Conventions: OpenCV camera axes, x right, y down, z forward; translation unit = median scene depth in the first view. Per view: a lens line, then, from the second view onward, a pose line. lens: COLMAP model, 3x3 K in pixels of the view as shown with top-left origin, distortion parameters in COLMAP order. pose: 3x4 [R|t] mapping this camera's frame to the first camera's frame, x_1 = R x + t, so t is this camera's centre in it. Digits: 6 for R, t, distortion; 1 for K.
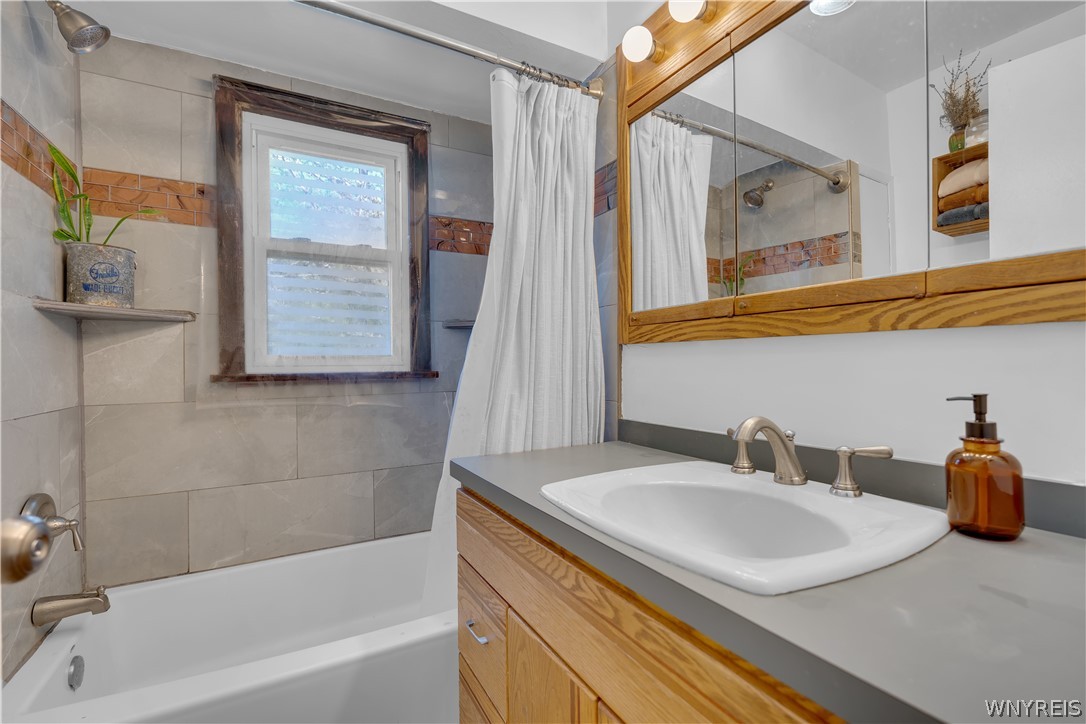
lens RADIAL K [[492.3, 0, 545.5], [0, 492.3, 362.2], [0, 0, 1]] dist [-0.002304, 0.002054]
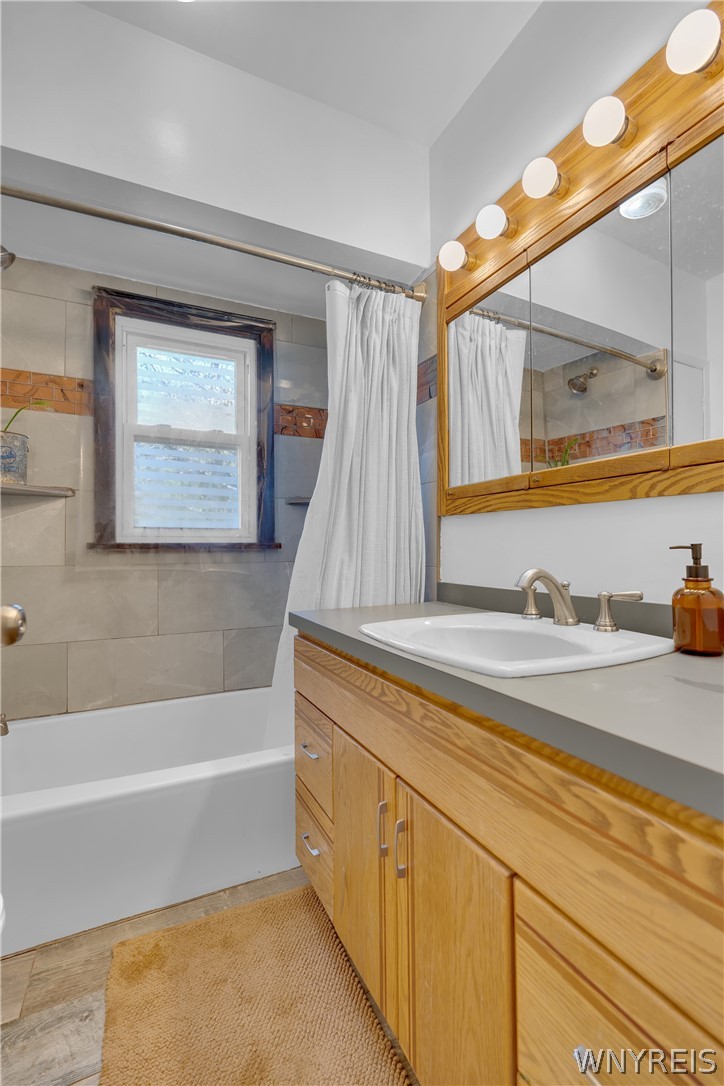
lens RADIAL K [[492.3, 0, 363.0], [0, 492.3, 542.9], [0, 0, 1]] dist [-0.002304, 0.002054]
pose [[0.998473, 0.006422, -0.054864, 0.039599], [-0.006818, 0.999952, -0.007040, 0.034627], [0.054816, 0.007403, 0.998469, -0.144963]]
